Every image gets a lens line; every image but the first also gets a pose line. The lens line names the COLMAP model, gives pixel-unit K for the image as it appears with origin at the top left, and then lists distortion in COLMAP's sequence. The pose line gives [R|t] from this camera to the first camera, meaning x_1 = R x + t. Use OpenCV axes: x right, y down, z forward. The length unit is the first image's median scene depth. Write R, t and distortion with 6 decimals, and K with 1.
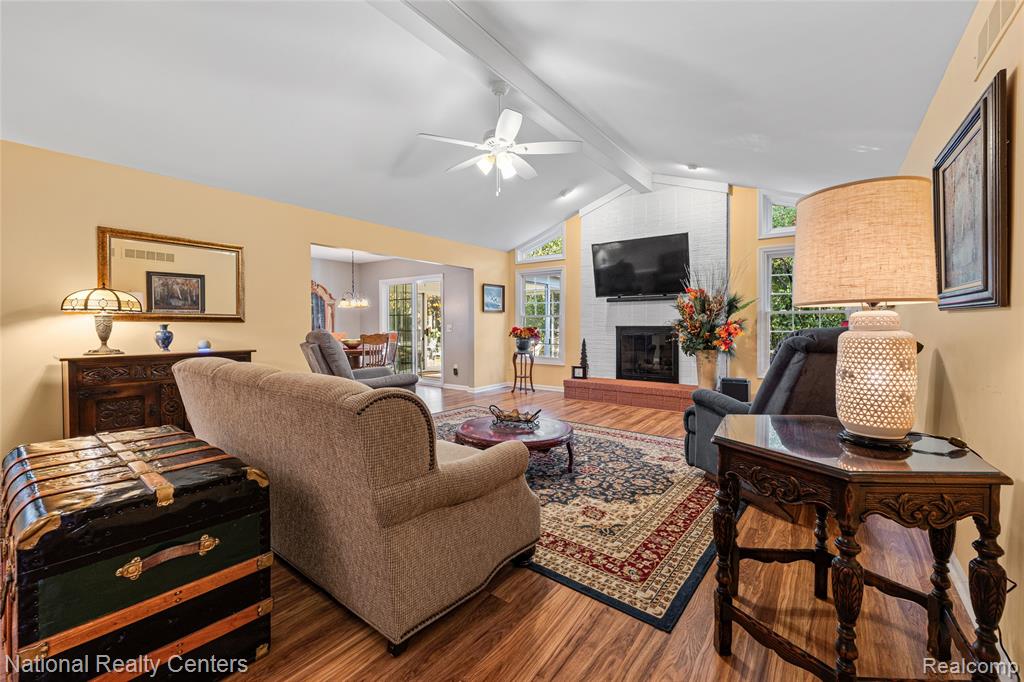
lens RADIAL K [[429.7, 0, 518.9], [0, 429.7, 333.9], [0, 0, 1]] dist [0.001509, -0.000428]
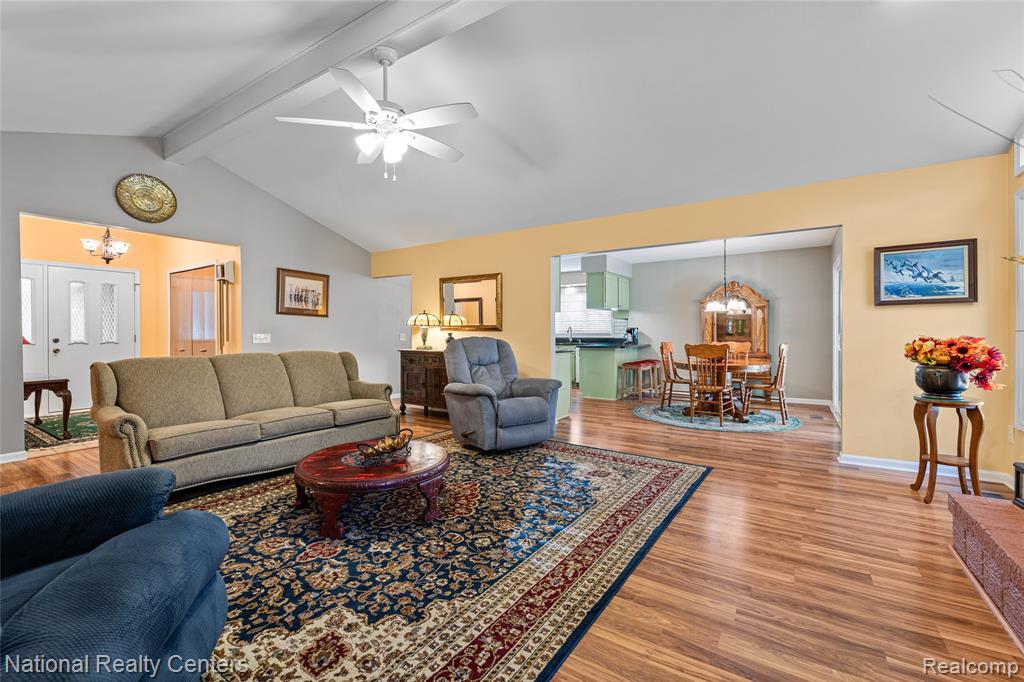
lens RADIAL K [[429.7, 0, 523.1], [0, 429.7, 336.3], [0, 0, 1]] dist [0.001509, -0.000428]
pose [[0.056453, 0.005671, -0.998389, 0.823195], [-0.020546, 0.999779, 0.004517, -0.022389], [0.998194, 0.020258, 0.056557, 1.234866]]
